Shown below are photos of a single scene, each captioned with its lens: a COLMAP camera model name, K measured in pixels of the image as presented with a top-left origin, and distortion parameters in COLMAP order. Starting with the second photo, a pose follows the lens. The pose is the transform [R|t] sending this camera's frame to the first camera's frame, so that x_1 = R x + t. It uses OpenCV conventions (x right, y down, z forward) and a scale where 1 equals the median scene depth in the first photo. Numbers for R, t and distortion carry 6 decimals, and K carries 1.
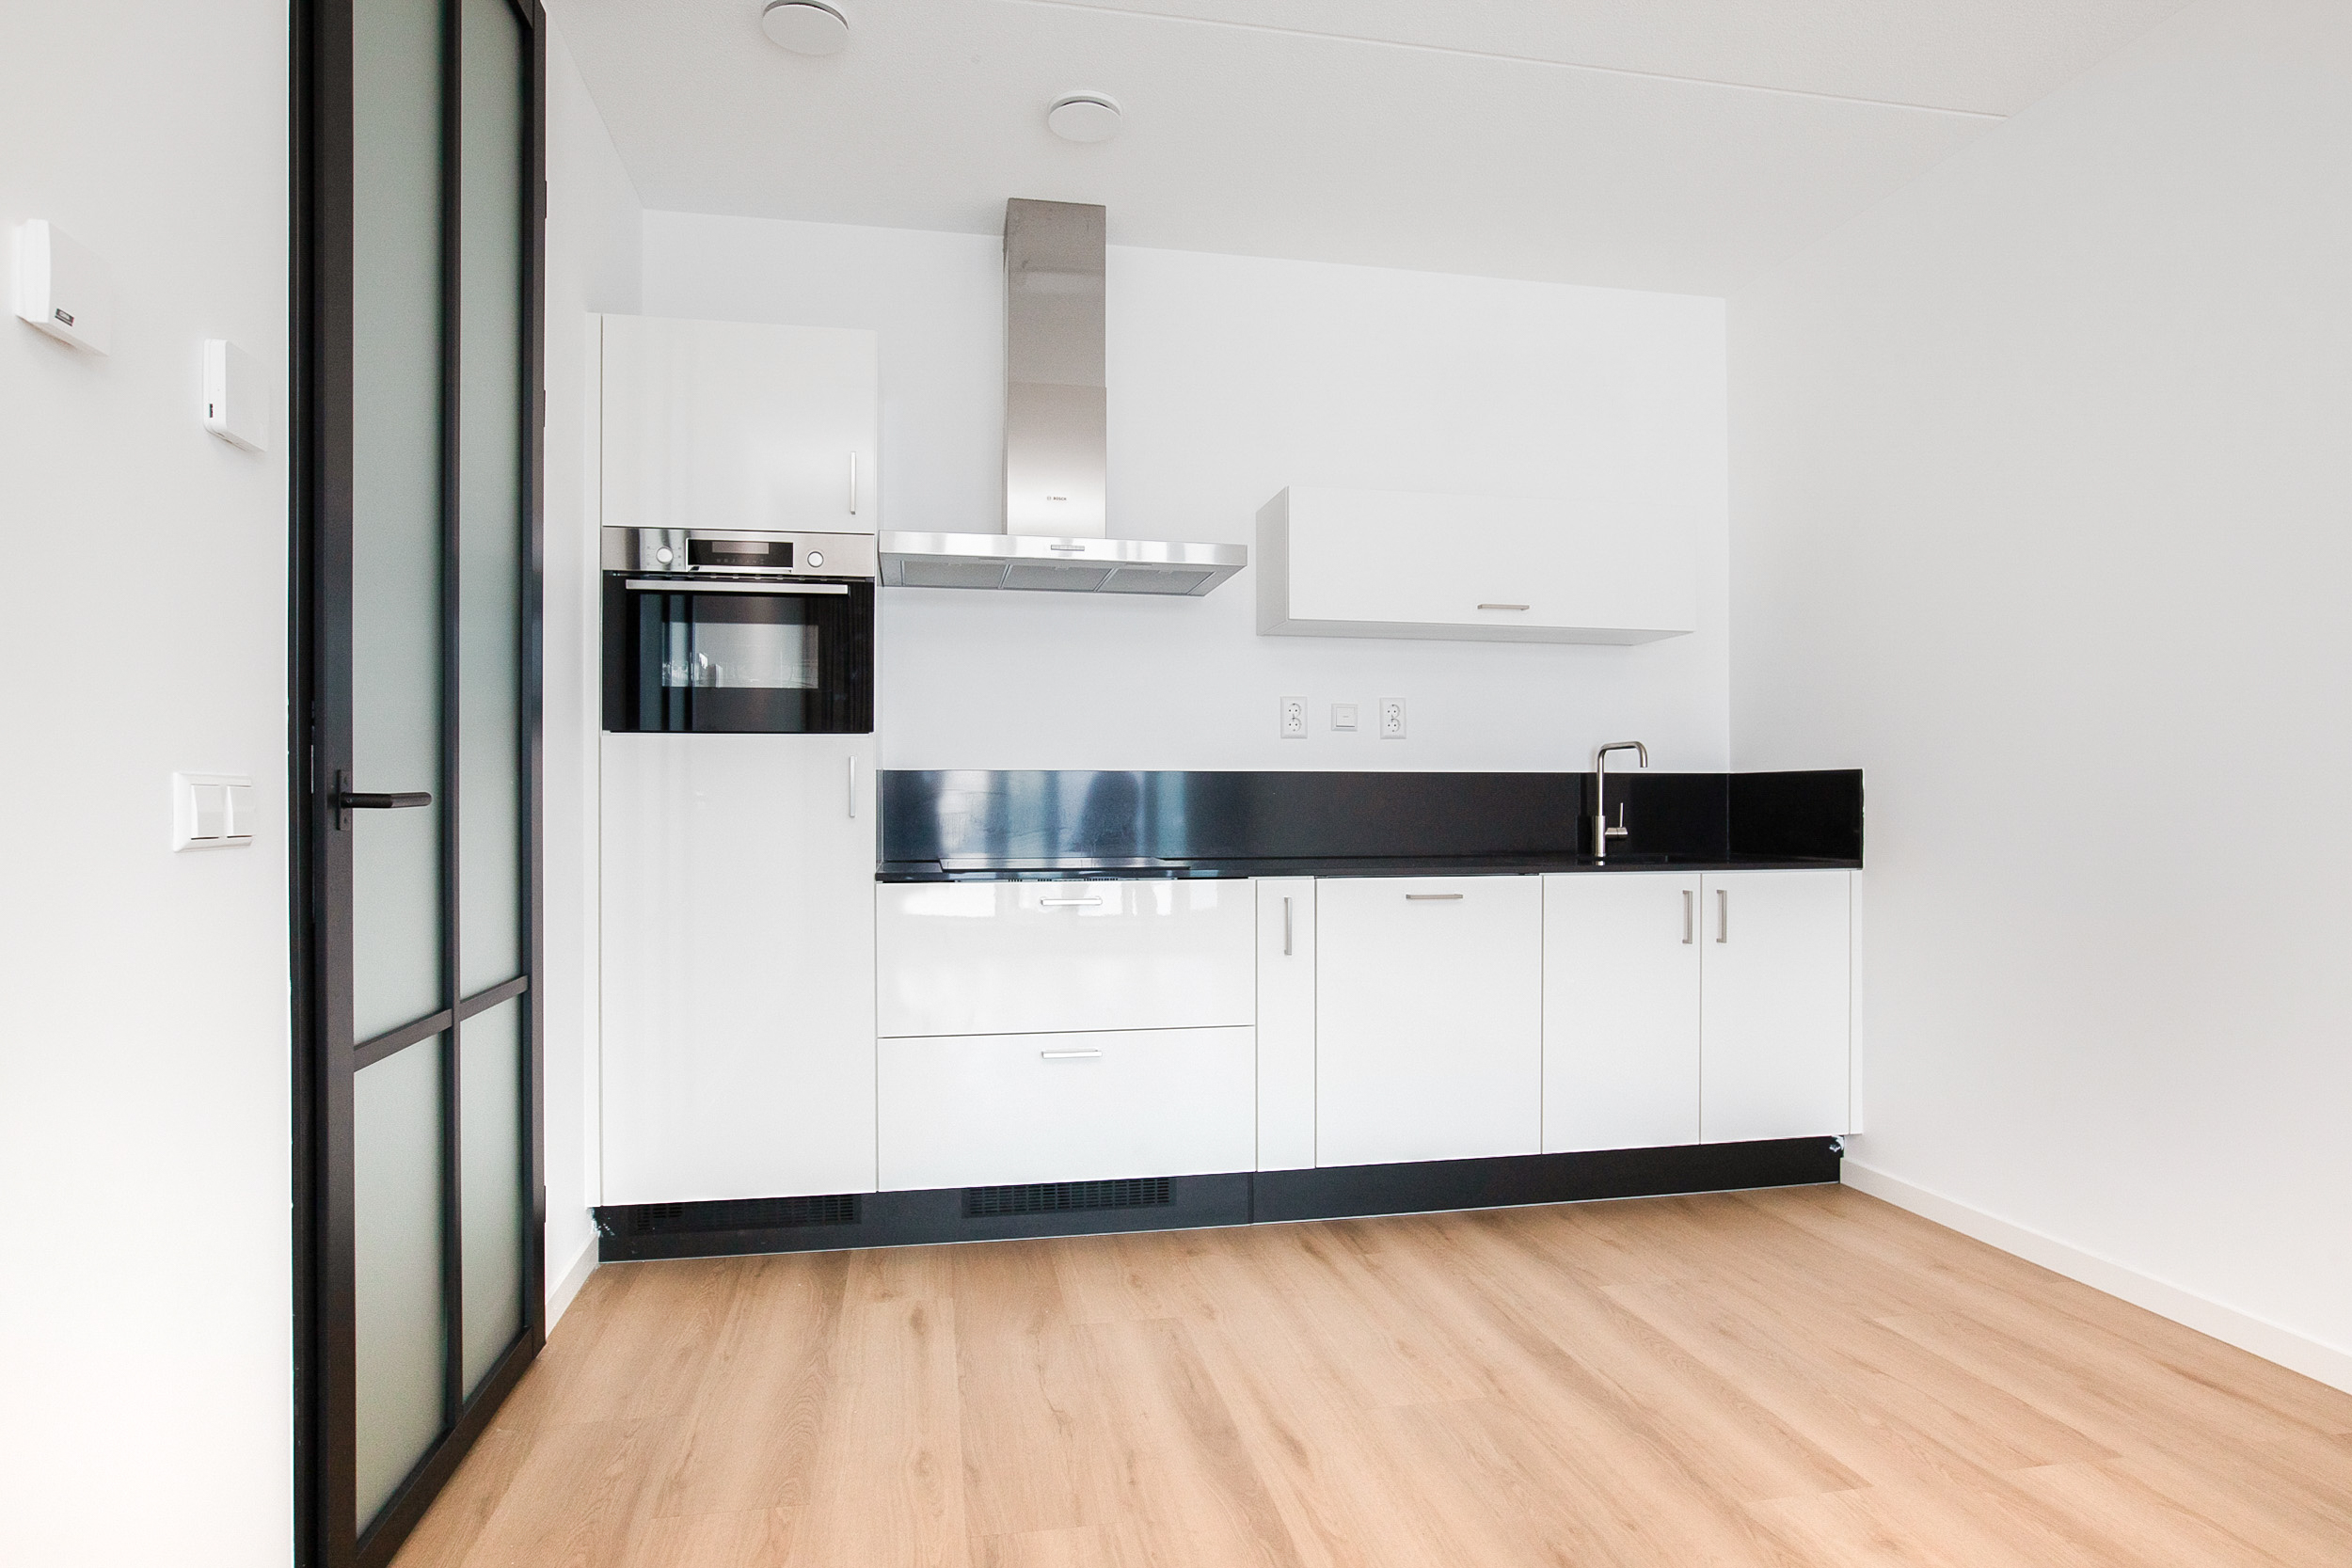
lens RADIAL K [[1317.7, 0, 1169.8], [0, 1317.7, 793.0], [0, 0, 1]] dist [-0.002941, 0.000213]
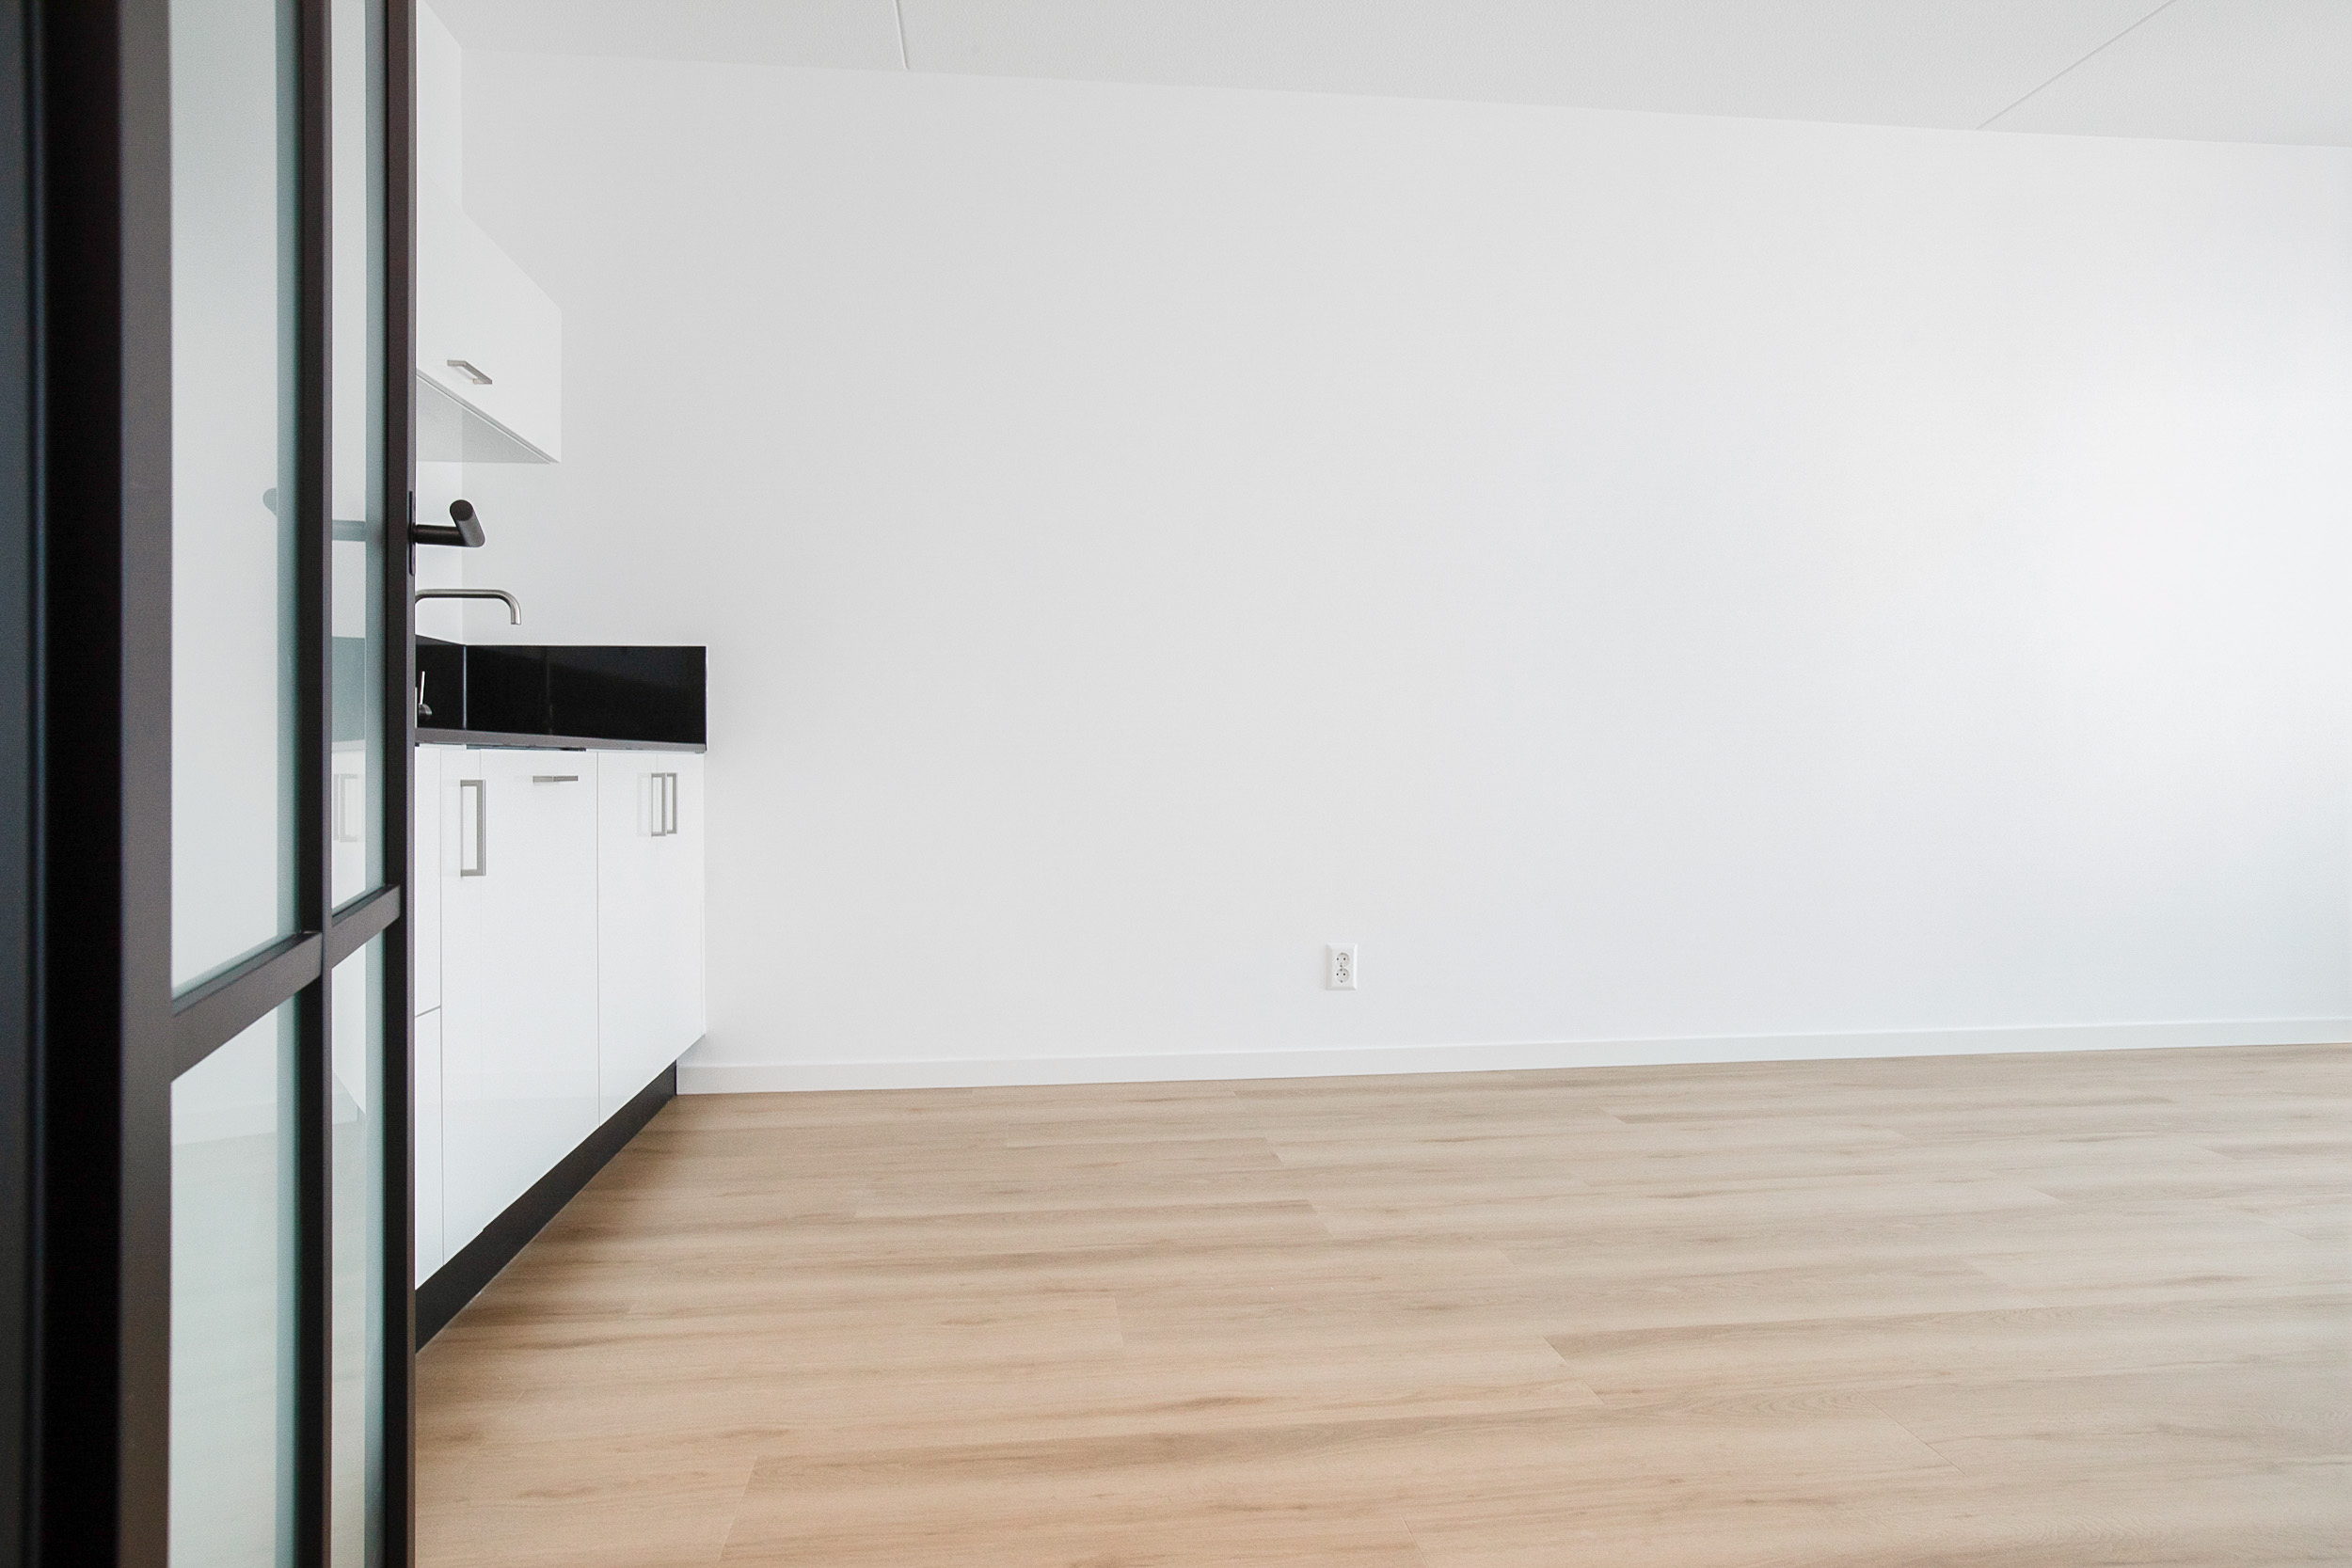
lens RADIAL K [[1440.9, 0, 1176.0], [0, 1440.9, 784.0], [0, 0, 1]] dist [-0.050925, 0.053079]
pose [[0.062285, -0.016513, 0.997922, -0.577969], [-0.006989, 0.999831, 0.016981, 0.073208], [-0.998034, -0.008032, 0.062160, 0.716916]]
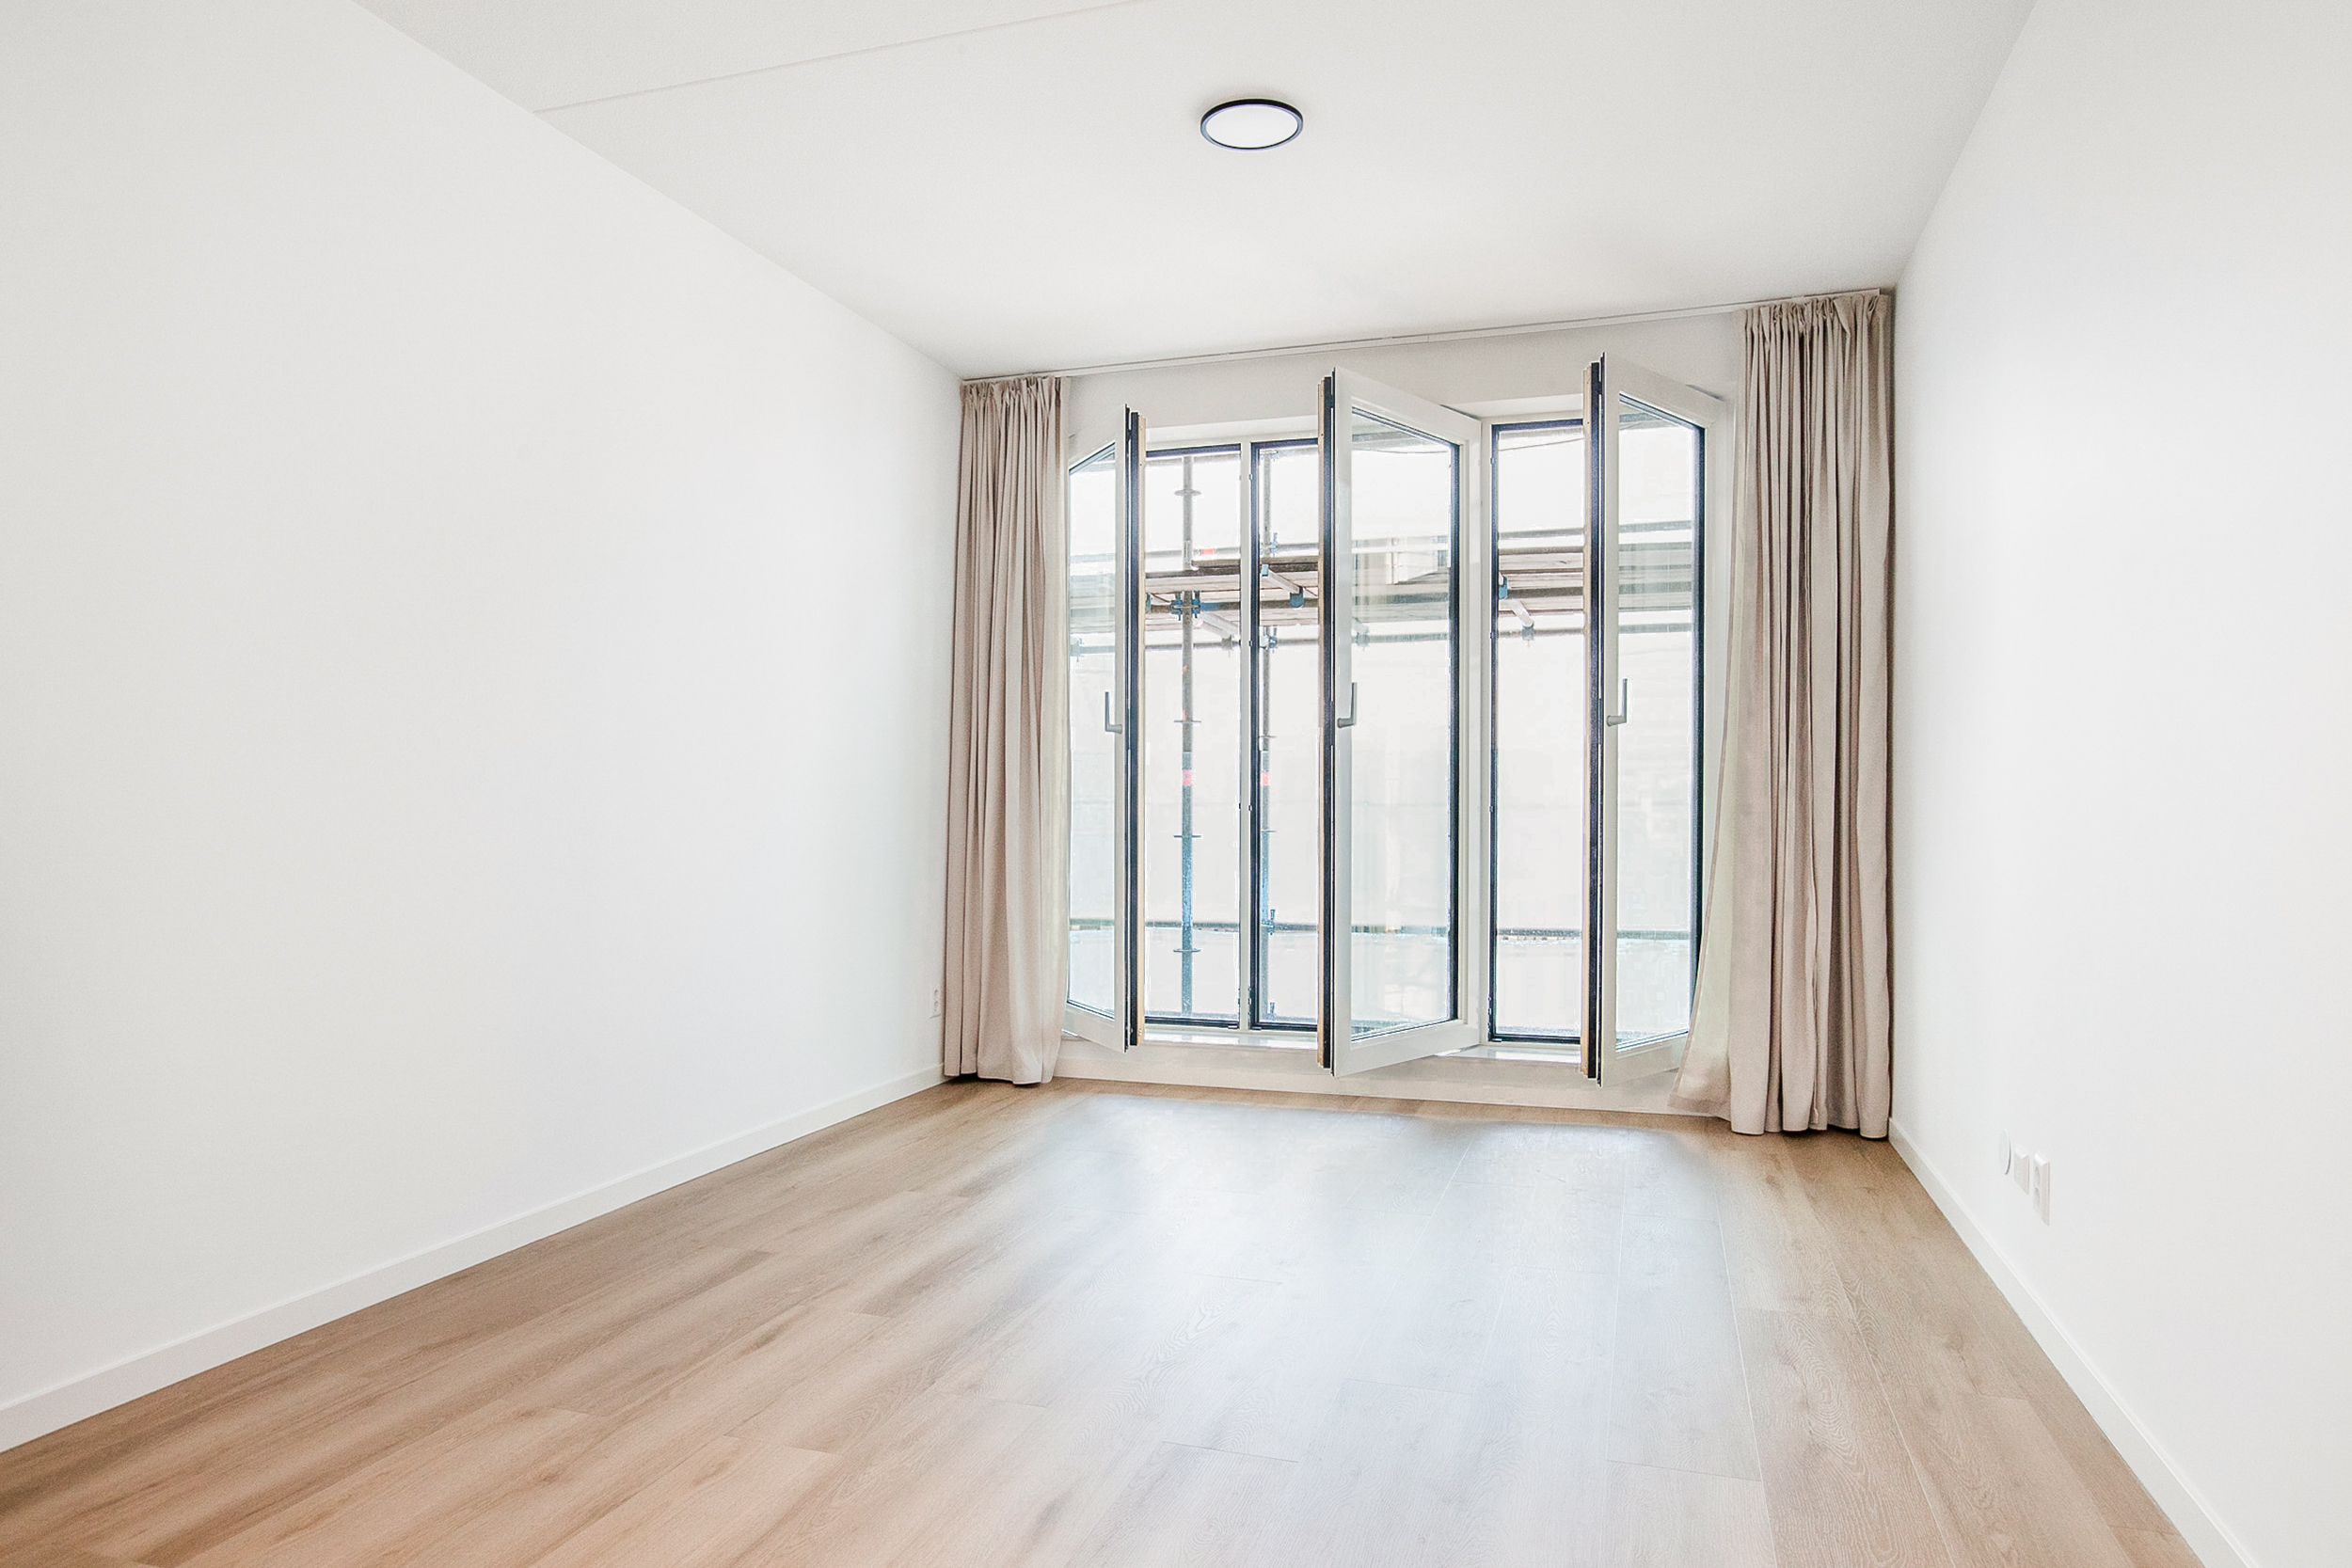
lens RADIAL K [[1436.5, 0, 1174.6], [0, 1436.5, 769.1], [0, 0, 1]] dist [-0.004602, 0.003604]
pose [[-0.877956, 0.015057, 0.478504, -0.161819], [-0.001236, 0.999431, -0.033718, 0.011108], [-0.478740, -0.030195, -0.877438, 0.802615]]
